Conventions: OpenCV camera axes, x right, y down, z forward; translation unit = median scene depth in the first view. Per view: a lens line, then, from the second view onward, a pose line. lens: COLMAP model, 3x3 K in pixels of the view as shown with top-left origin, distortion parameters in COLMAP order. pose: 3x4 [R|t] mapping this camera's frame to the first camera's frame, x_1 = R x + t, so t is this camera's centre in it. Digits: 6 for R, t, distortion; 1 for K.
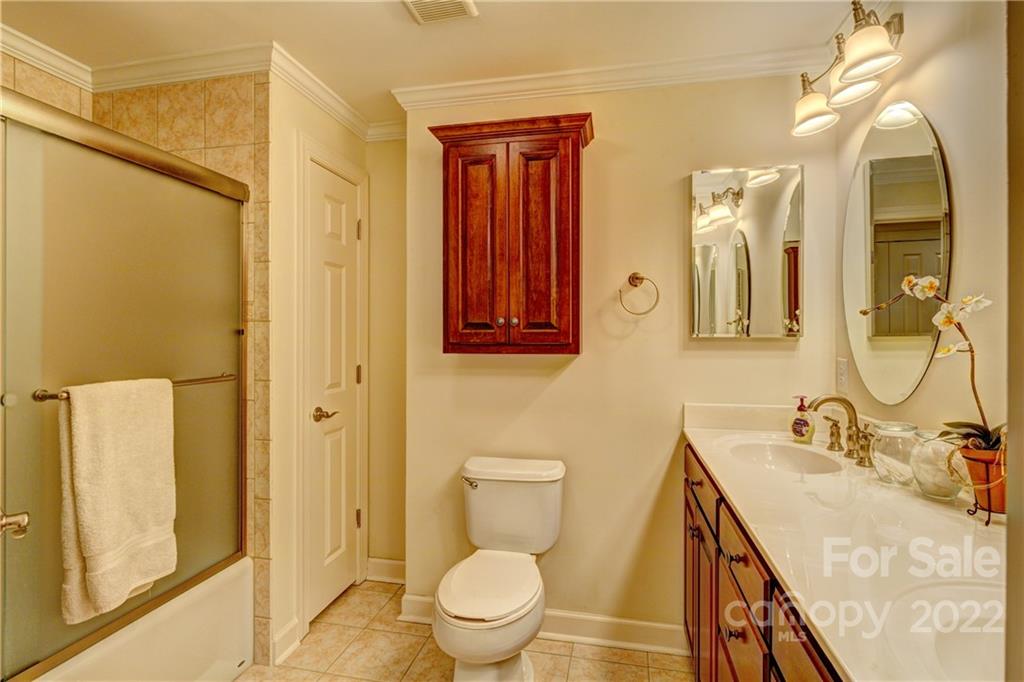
lens RADIAL K [[501.5, 0, 513.7], [0, 501.5, 337.4], [0, 0, 1]] dist [0.001105, -0.003053]
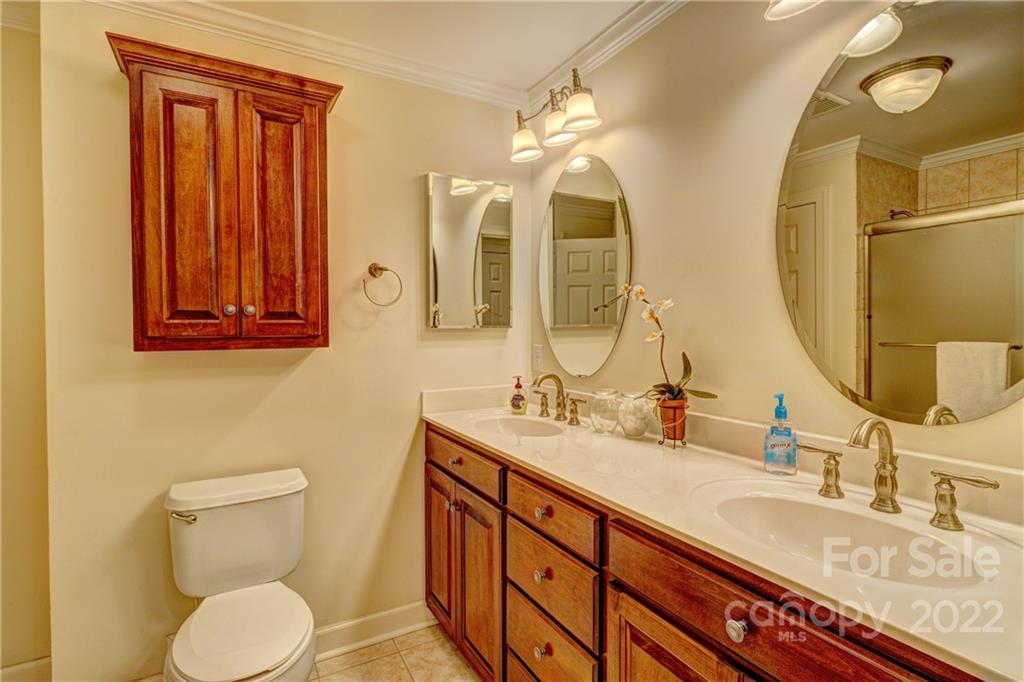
lens RADIAL K [[501.5, 0, 514.9], [0, 501.5, 336.8], [0, 0, 1]] dist [0.001105, -0.003053]
pose [[0.741885, -0.014705, 0.670366, -0.230144], [0.003809, 0.999836, 0.017717, -0.000376], [-0.670516, -0.010591, 0.741819, 0.090806]]
